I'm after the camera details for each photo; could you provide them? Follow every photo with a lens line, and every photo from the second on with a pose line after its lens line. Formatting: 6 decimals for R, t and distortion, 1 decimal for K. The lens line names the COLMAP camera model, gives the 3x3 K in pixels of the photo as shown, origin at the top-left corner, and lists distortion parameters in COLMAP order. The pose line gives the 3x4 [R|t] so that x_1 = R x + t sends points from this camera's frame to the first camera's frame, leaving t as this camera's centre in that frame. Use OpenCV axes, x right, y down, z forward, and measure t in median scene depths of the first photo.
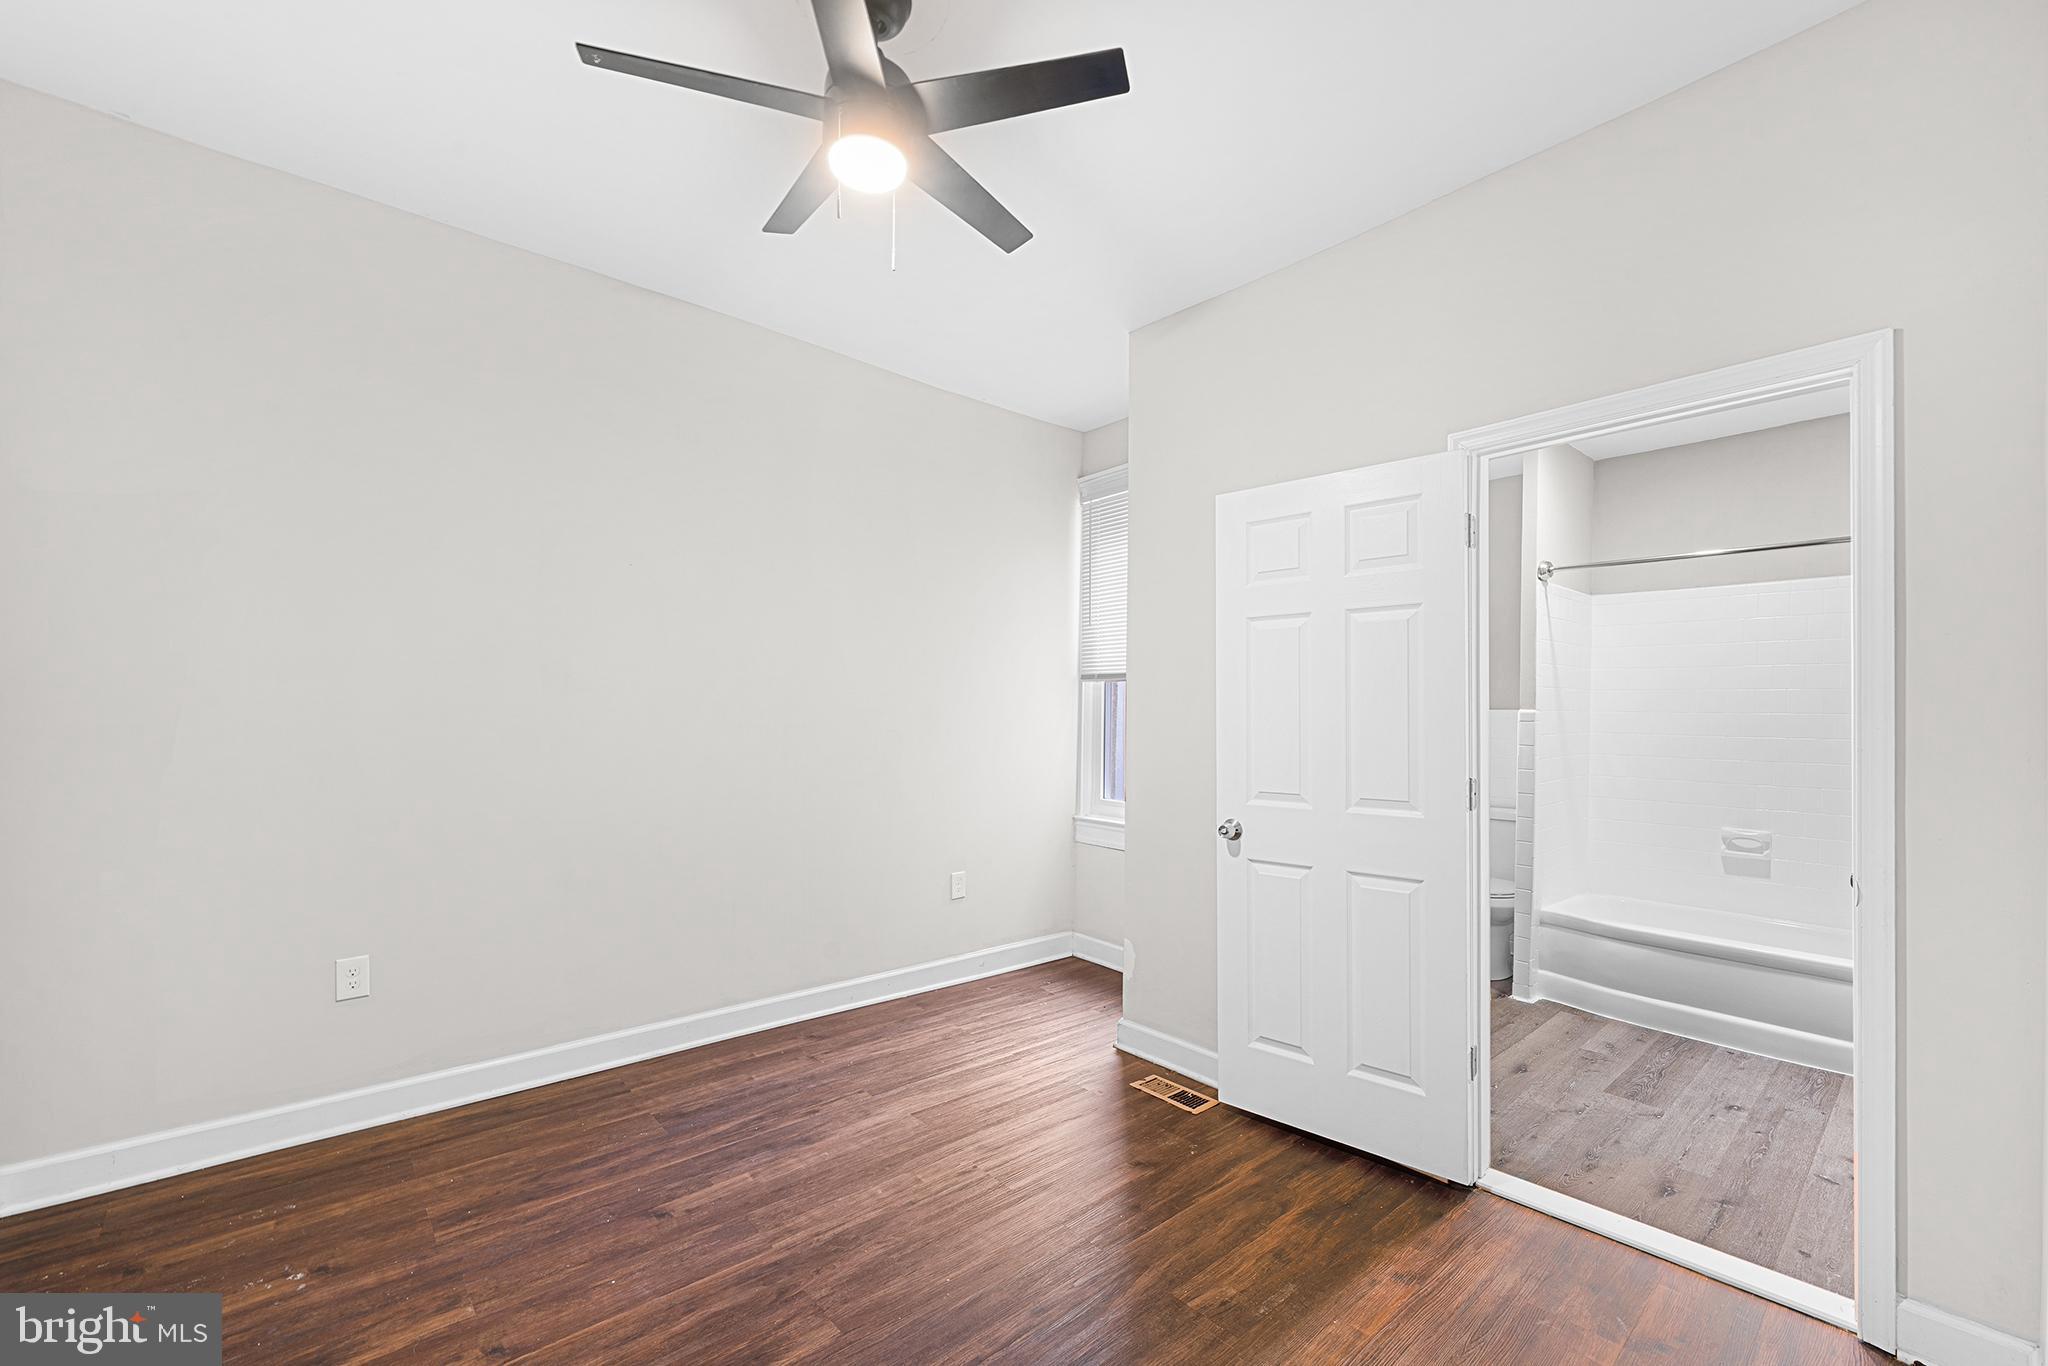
lens RADIAL K [[835.6, 0, 1028.8], [0, 835.6, 688.5], [0, 0, 1]] dist [0.000810, 0.000956]
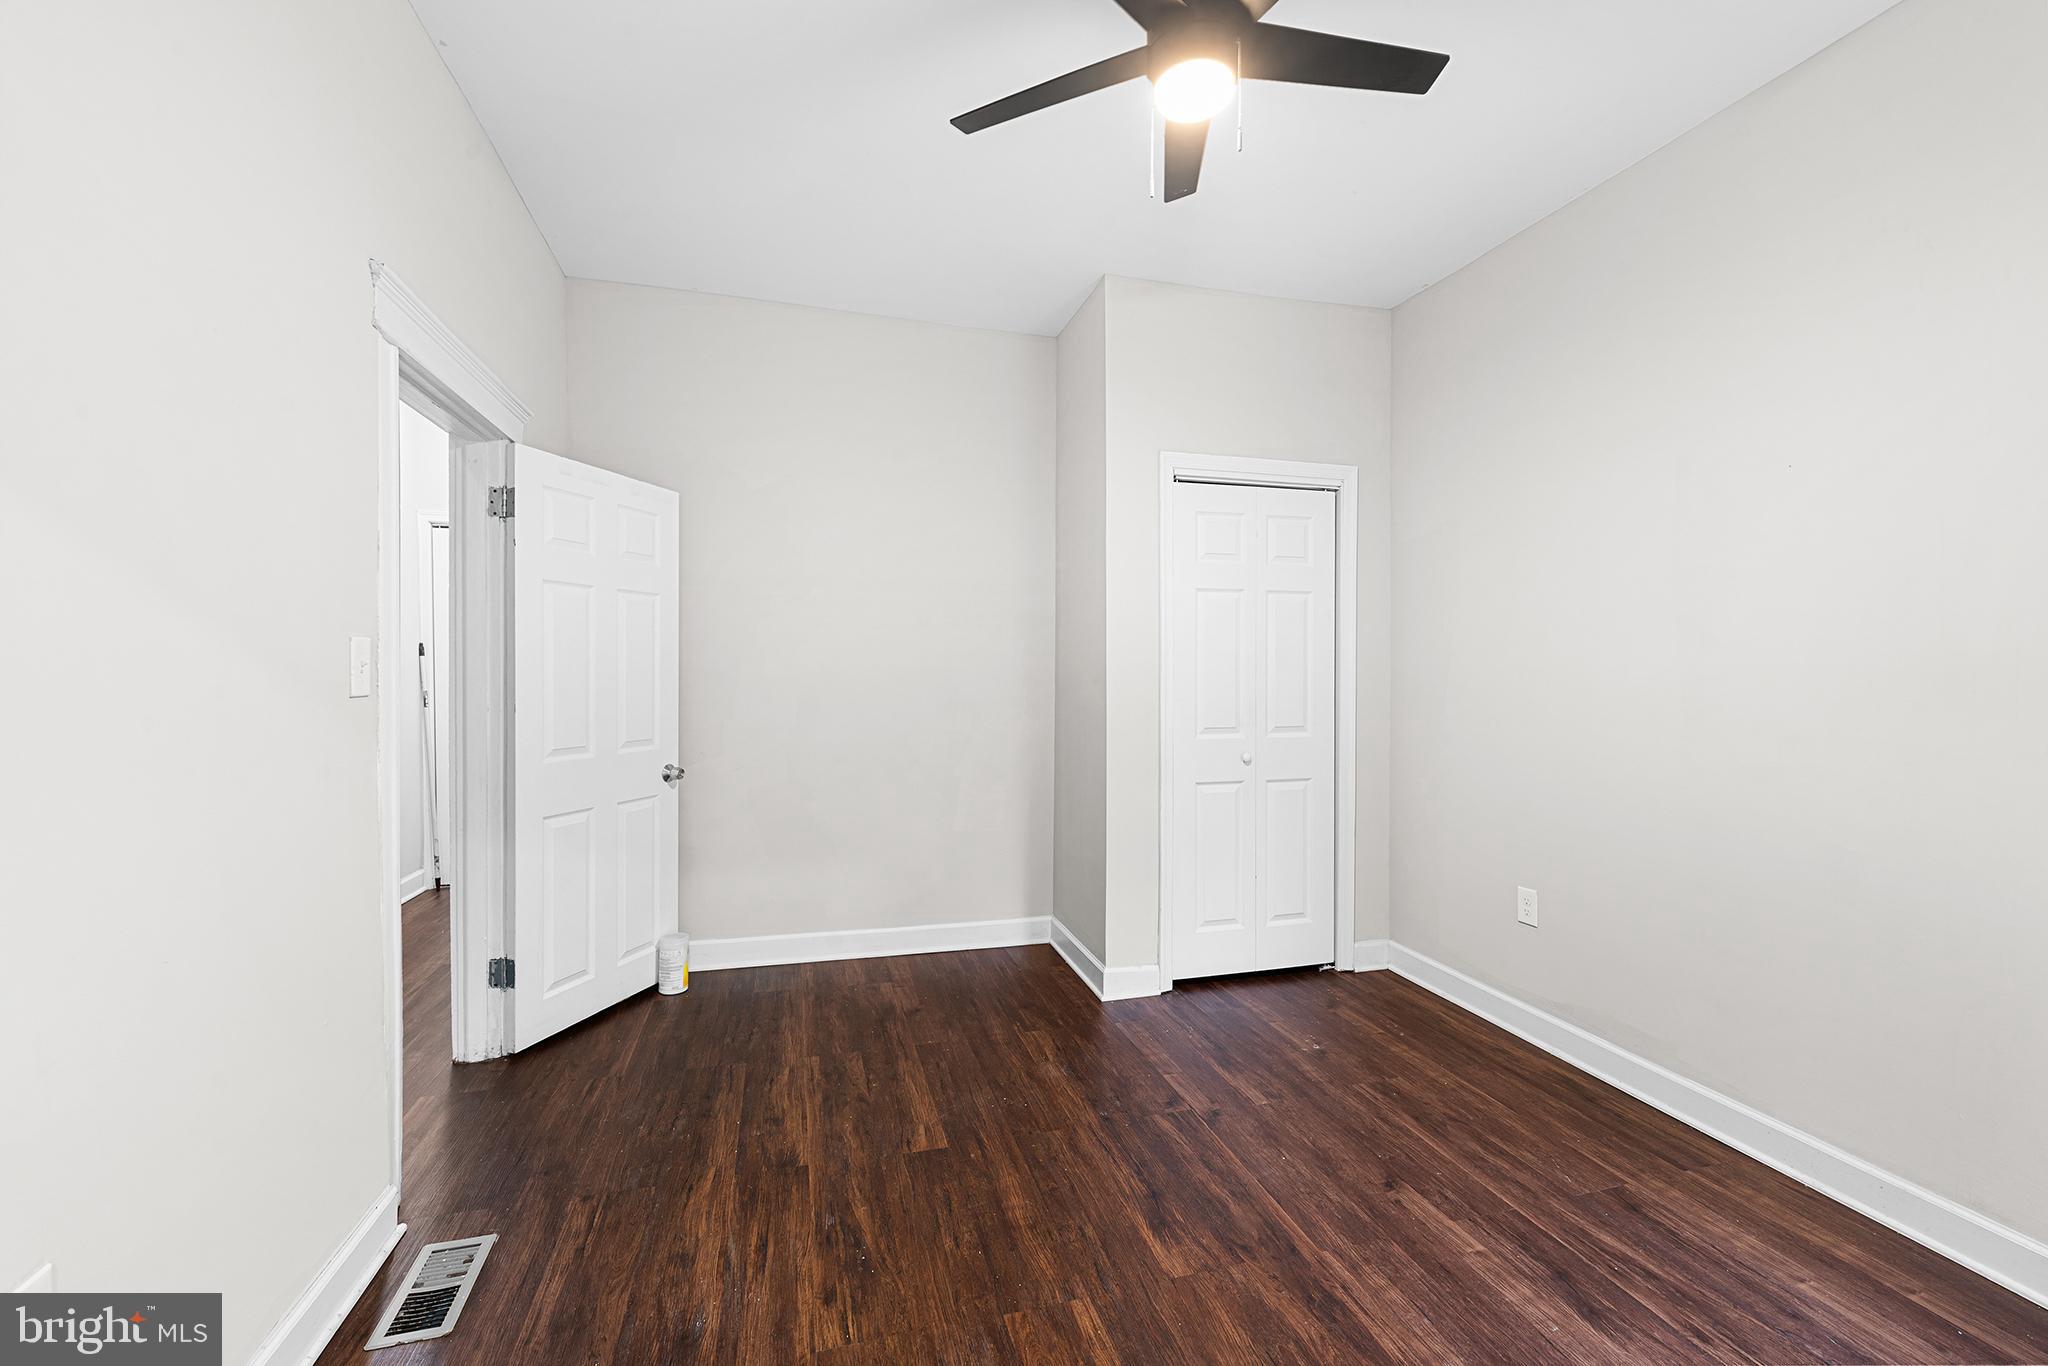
lens RADIAL K [[835.6, 0, 1026.2], [0, 835.6, 679.9], [0, 0, 1]] dist [0.000810, 0.000956]
pose [[-0.436590, -0.006516, -0.899637, 0.562884], [0.012450, 0.999834, -0.013284, 0.044613], [0.899574, -0.017000, -0.436437, 0.951024]]
